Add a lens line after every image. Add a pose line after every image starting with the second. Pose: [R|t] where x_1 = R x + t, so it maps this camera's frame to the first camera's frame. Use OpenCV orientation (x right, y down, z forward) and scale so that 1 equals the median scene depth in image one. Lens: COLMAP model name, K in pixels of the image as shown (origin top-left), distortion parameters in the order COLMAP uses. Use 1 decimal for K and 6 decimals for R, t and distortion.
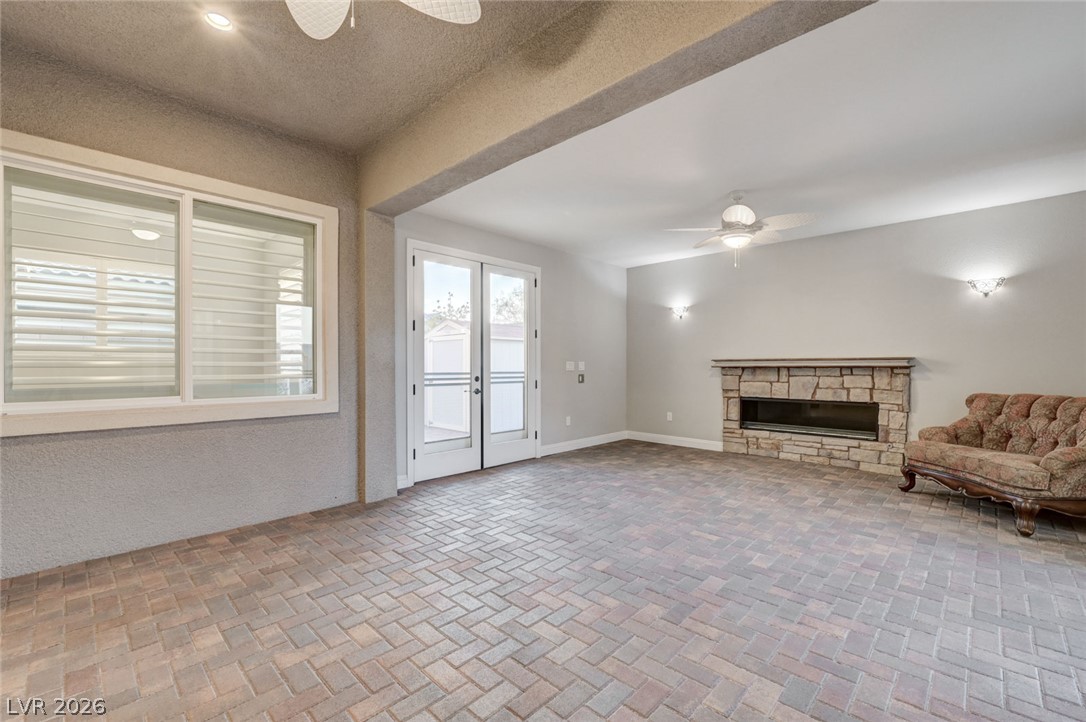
lens RADIAL K [[455.4, 0, 554.4], [0, 455.4, 361.4], [0, 0, 1]] dist [-0.001743, -0.000020]
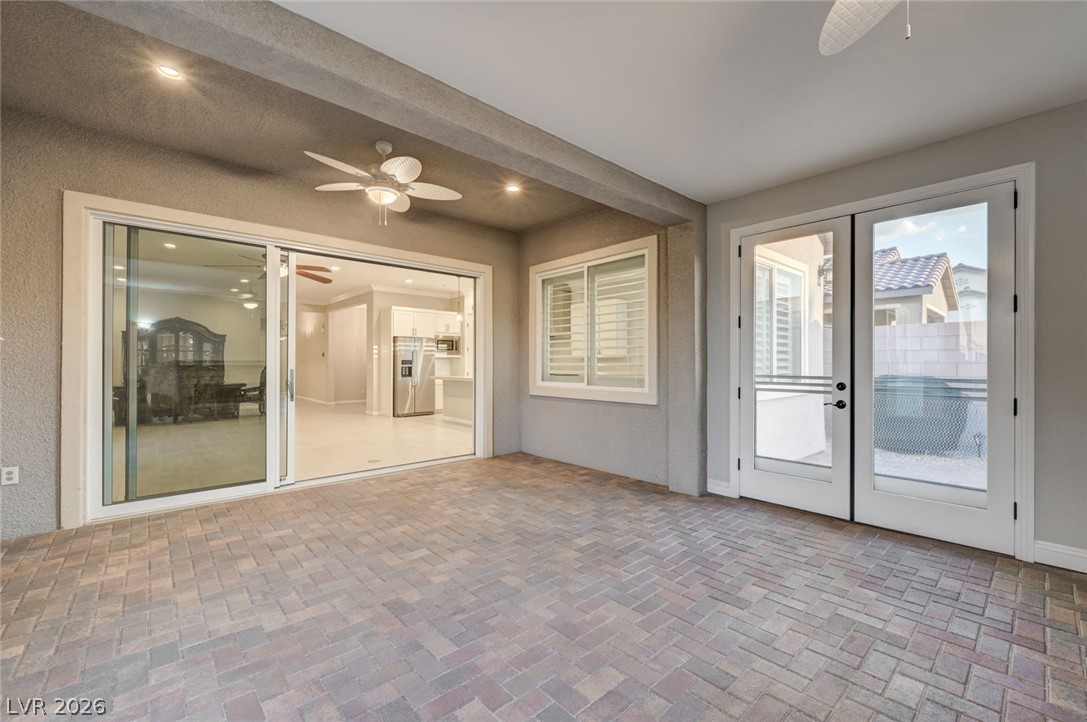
lens RADIAL K [[455.8, 0, 554.9], [0, 455.8, 361.4], [0, 0, 1]] dist [-0.001743, -0.000020]
pose [[-0.081011, -0.004510, -0.996703, 0.577898], [0.005914, 0.999970, -0.005005, 0.001127], [0.996696, -0.006300, -0.080982, 0.653114]]
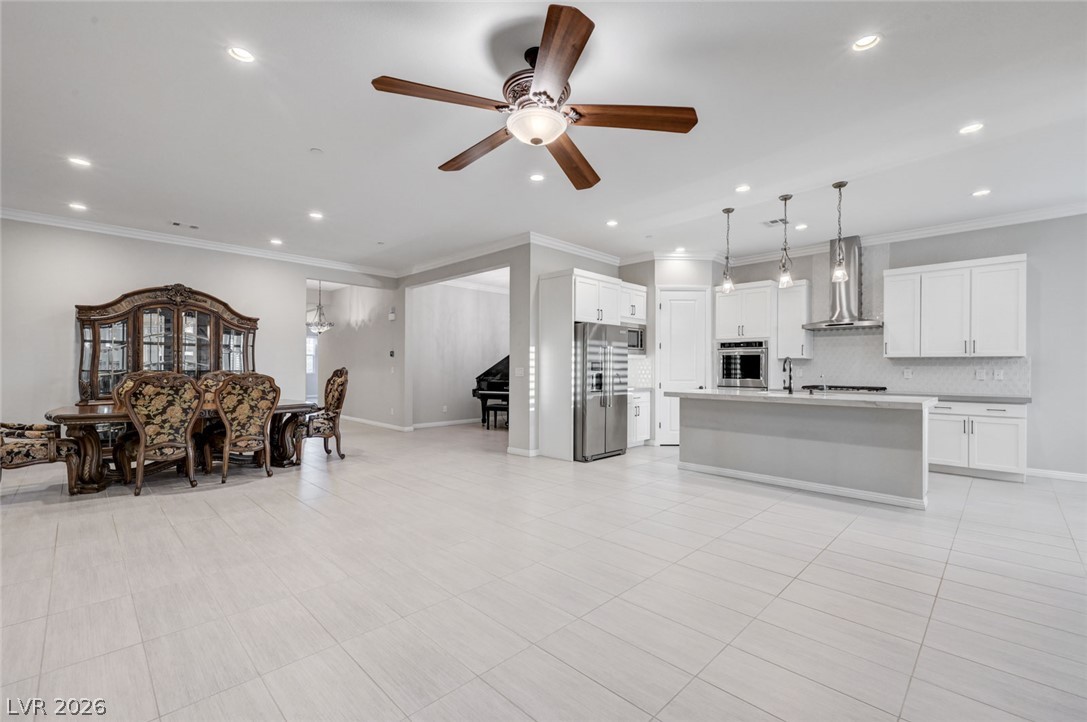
lens RADIAL K [[460.6, 0, 543.5], [0, 460.6, 361.0], [0, 0, 1]] dist [-0.000482, -0.000062]
pose [[-0.019497, -0.014858, -0.999700, -0.200114], [0.000650, 0.999889, -0.014873, -0.004756], [0.999810, -0.000940, -0.019486, -0.284087]]
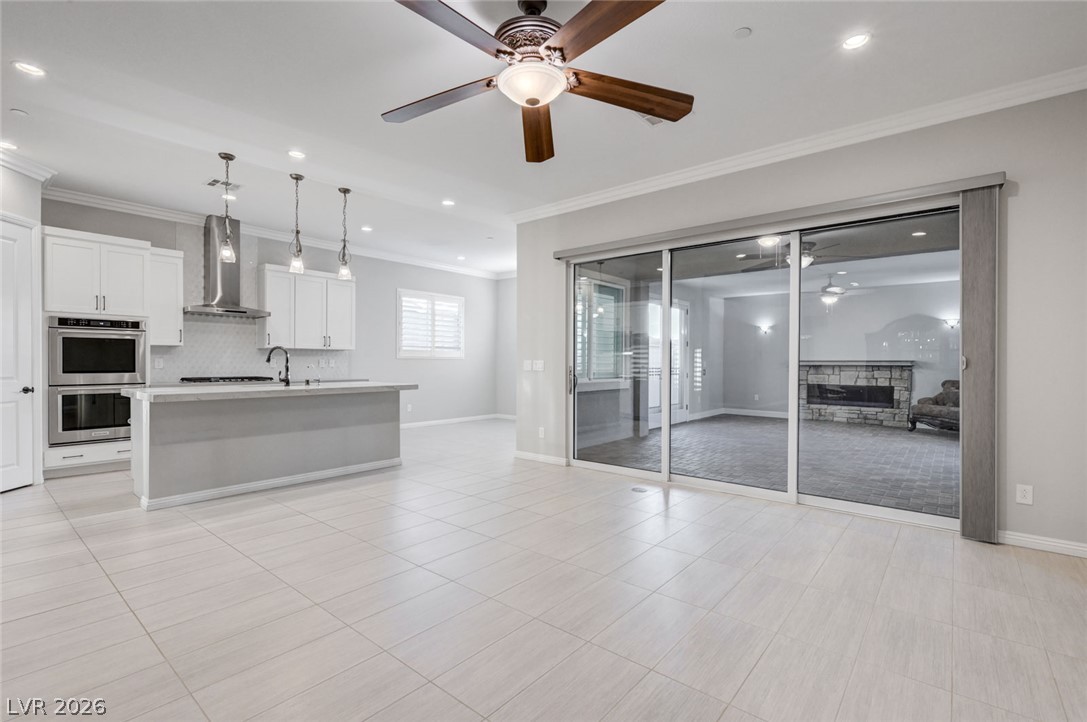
lens RADIAL K [[495.6, 0, 543.5], [0, 495.6, 361.0], [0, 0, 1]] dist [-0.002660, -0.000492]
pose [[0.997830, 0.006278, 0.065546, -0.761074], [-0.006650, 0.999963, 0.005459, -0.008087], [-0.065510, -0.005883, 0.997835, -0.814334]]
